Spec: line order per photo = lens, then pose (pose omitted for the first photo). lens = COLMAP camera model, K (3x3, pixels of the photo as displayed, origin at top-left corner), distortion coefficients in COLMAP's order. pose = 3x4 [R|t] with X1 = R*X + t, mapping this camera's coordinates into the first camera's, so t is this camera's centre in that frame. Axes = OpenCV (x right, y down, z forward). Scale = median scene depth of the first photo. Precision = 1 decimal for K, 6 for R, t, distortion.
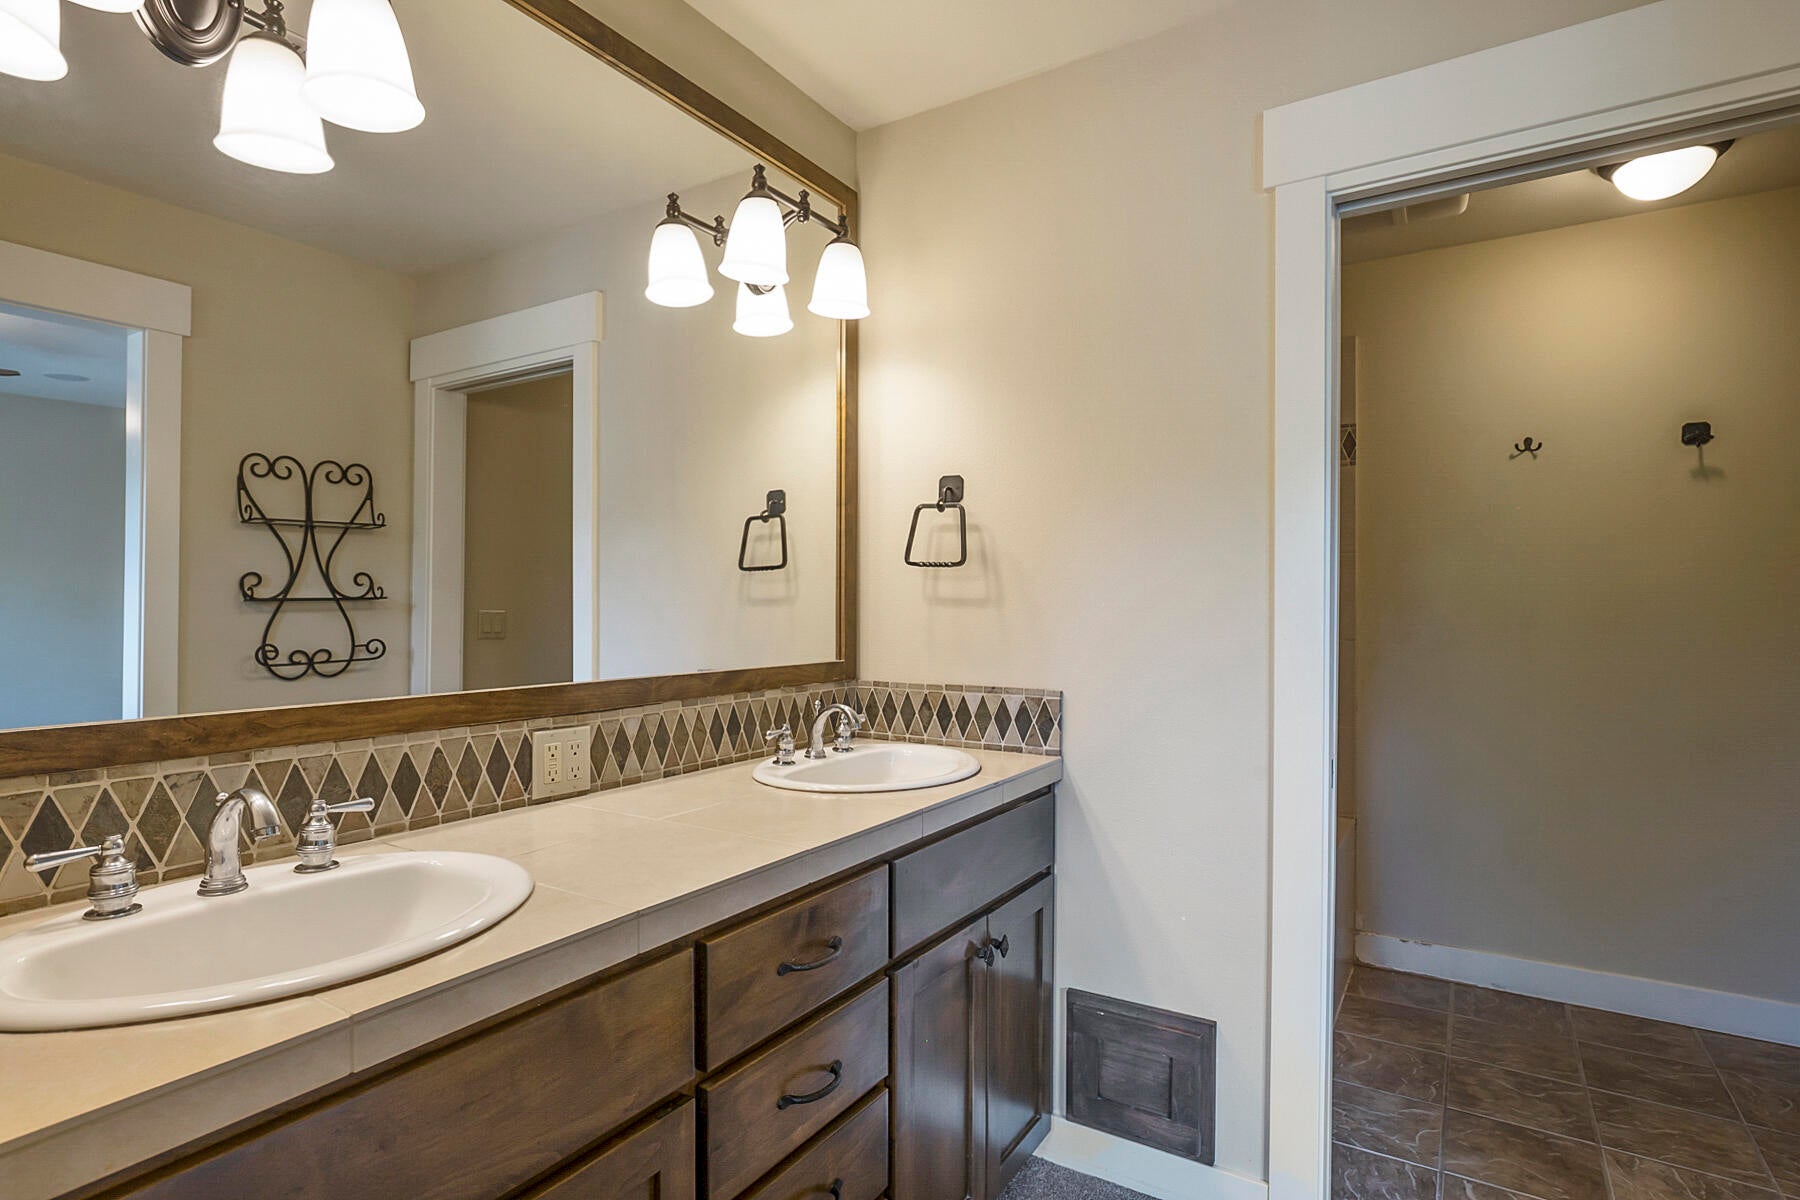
lens RADIAL K [[914.9, 0, 905.3], [0, 914.9, 606.6], [0, 0, 1]] dist [-0.017563, 0.000617]
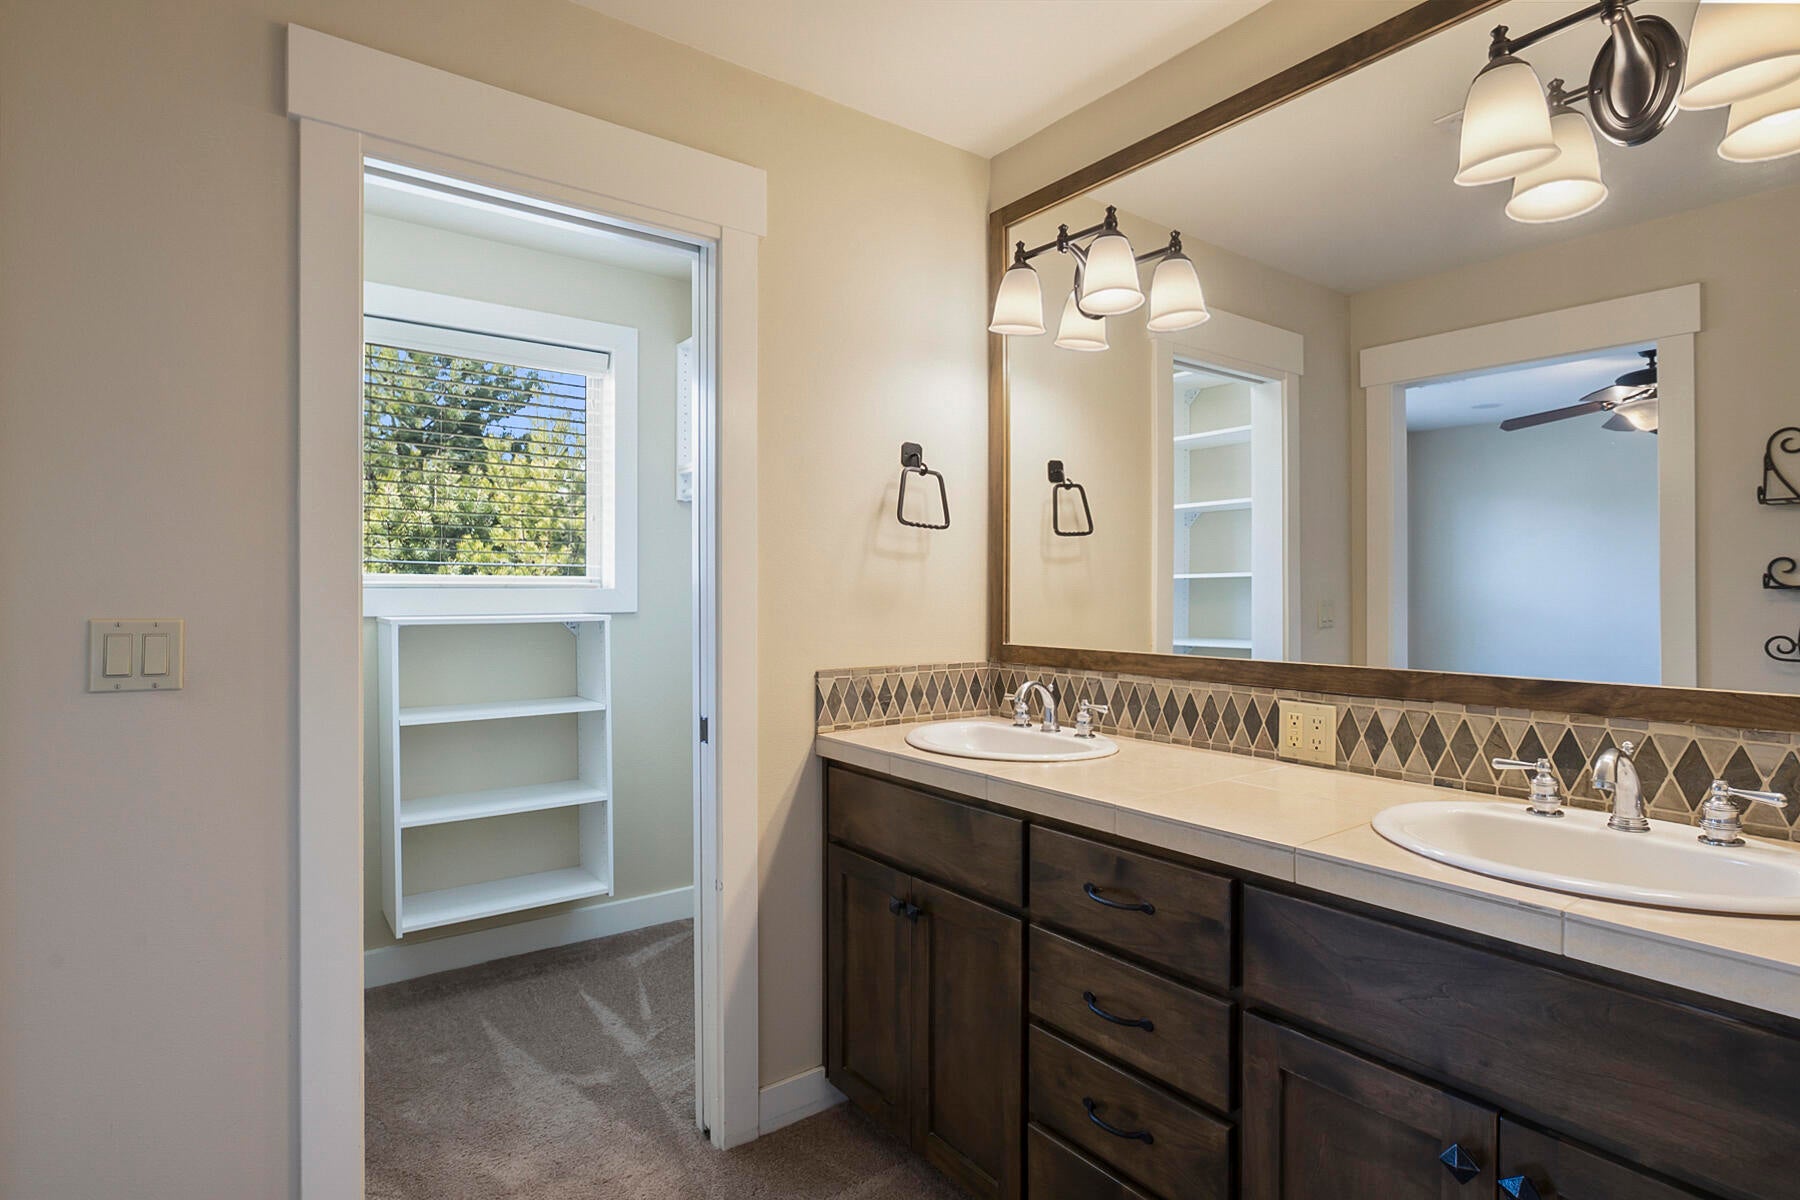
lens RADIAL K [[914.9, 0, 906.5], [0, 914.9, 598.9], [0, 0, 1]] dist [-0.017563, 0.000617]
pose [[-0.360162, 0.007833, -0.932857, 0.879511], [-0.000156, 0.999964, 0.008457, -0.005617], [0.932890, 0.003191, -0.360148, 0.960866]]
